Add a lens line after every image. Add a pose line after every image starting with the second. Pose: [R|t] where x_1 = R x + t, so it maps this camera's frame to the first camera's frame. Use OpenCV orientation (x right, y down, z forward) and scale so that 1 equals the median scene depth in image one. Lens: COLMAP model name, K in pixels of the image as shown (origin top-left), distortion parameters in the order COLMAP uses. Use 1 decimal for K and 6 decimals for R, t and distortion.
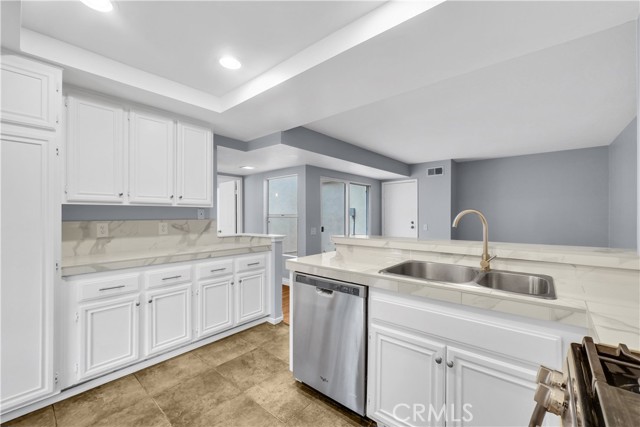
lens RADIAL K [[261.8, 0, 320.9], [0, 261.8, 217.3], [0, 0, 1]] dist [0.001196, -0.000066]
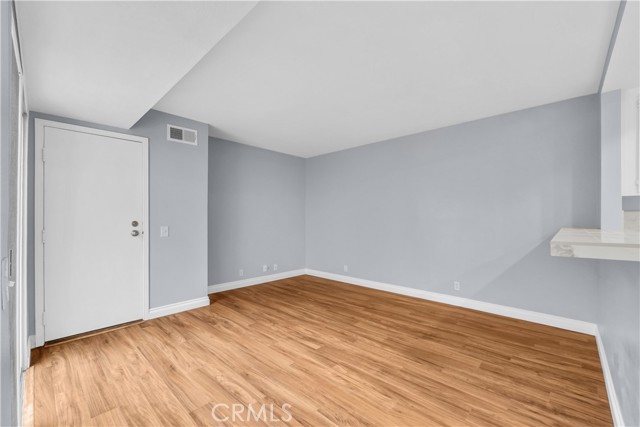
lens RADIAL K [[261.8, 0, 322.5], [0, 261.8, 220.1], [0, 0, 1]] dist [0.001196, -0.000066]
pose [[0.037583, -0.001021, 0.999293, -0.329705], [0.005431, 0.999985, 0.000818, 0.037426], [-0.999279, 0.005396, 0.037588, 1.586014]]
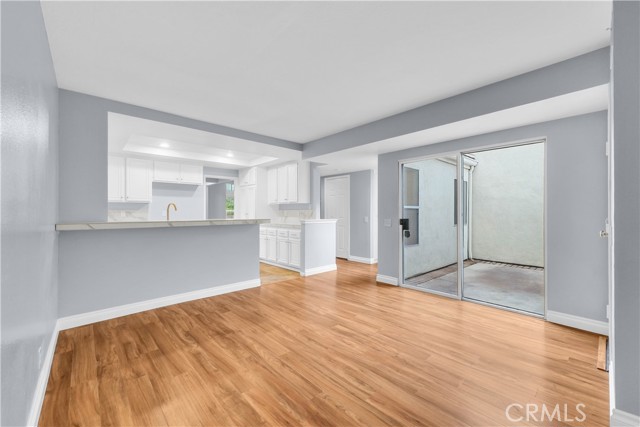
lens RADIAL K [[261.8, 0, 319.5], [0, 261.8, 213.8], [0, 0, 1]] dist [0.001196, -0.000066]
pose [[-0.120565, 0.009345, -0.992661, 1.796183], [-0.002553, 0.999949, 0.009724, 0.027382], [0.992702, 0.003707, -0.120535, 1.703224]]
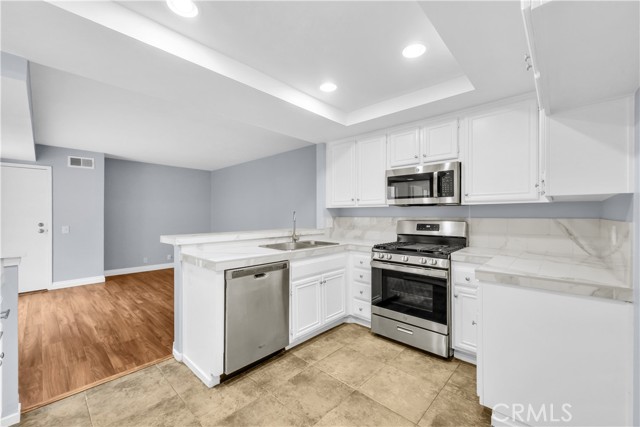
lens RADIAL K [[261.8, 0, 321.9], [0, 261.8, 213.8], [0, 0, 1]] dist [0.001196, -0.000066]
pose [[0.037425, 0.004748, 0.999288, -0.888358], [0.006695, 0.999965, -0.005002, -0.003520], [-0.999277, 0.006877, 0.037392, 0.479029]]
